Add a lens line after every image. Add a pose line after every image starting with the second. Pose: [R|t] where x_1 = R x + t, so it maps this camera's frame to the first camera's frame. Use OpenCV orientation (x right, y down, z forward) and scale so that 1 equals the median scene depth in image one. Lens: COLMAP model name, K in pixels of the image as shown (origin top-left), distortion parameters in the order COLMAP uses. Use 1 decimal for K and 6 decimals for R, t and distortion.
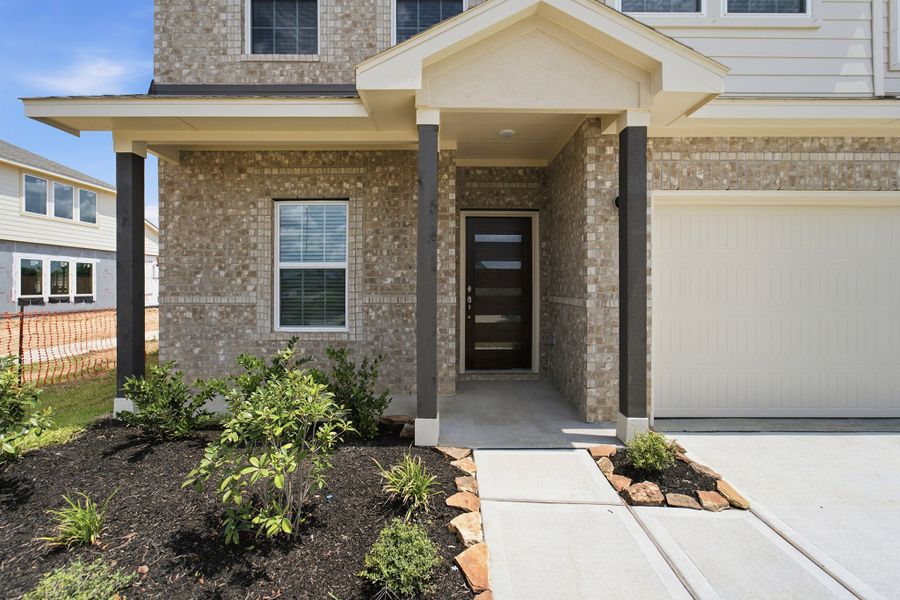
lens RADIAL K [[377.2, 0, 447.3], [0, 377.2, 287.8], [0, 0, 1]] dist [-0.041374, 0.022762]
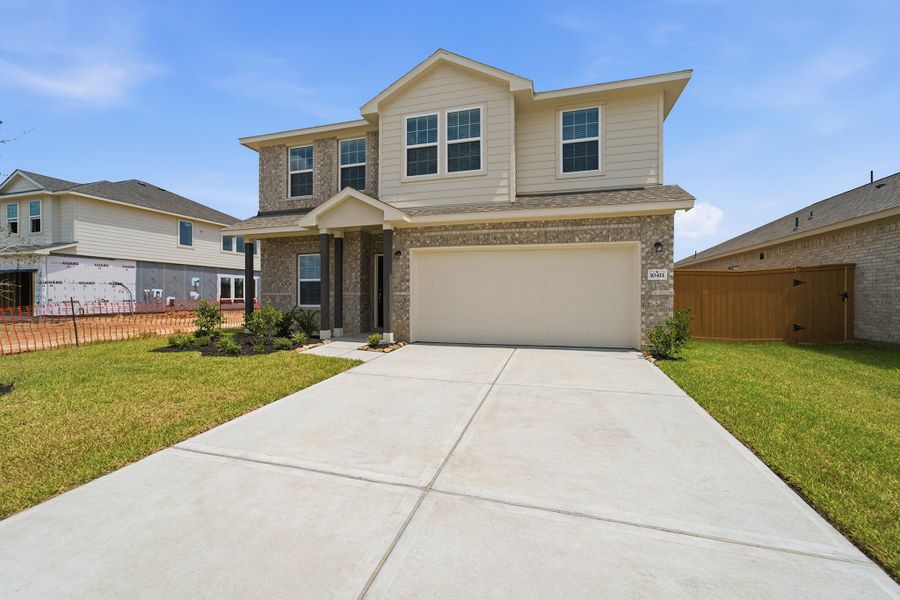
lens RADIAL K [[382.0, 0, 450.2], [0, 382.0, 296.9], [0, 0, 1]] dist [-0.002189, 0.000145]
pose [[0.950046, 0.000840, -0.312108, 1.339998], [-0.003127, 0.999972, -0.006828, 0.068897], [0.312094, 0.007463, 0.950022, -1.146394]]
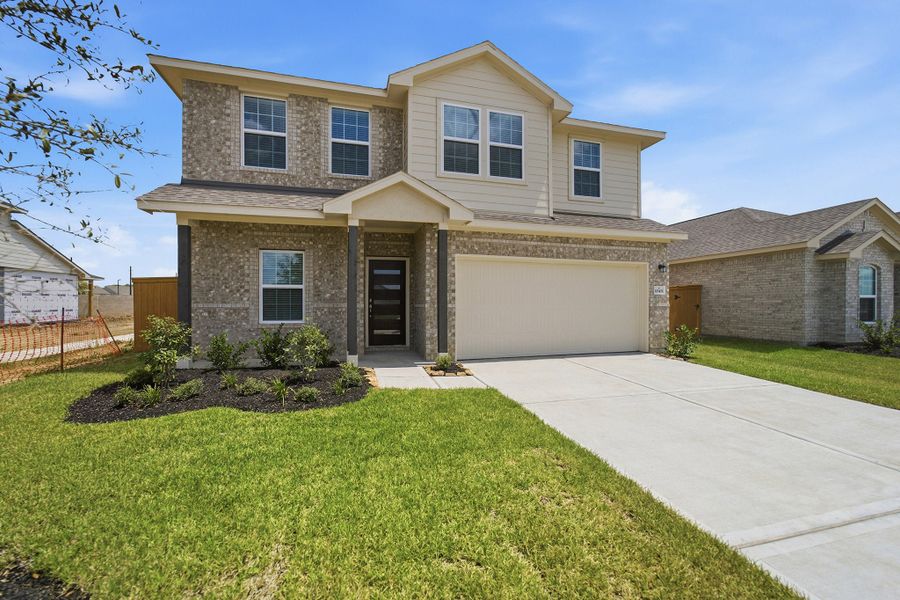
lens RADIAL K [[377.0, 0, 442.3], [0, 377.0, 304.5], [0, 0, 1]] dist [-0.002211, -0.000759]
pose [[0.968045, -0.001236, 0.250774, -0.072844], [0.002607, 0.999983, -0.005134, 0.039317], [-0.250763, 0.005623, 0.968032, -0.961025]]
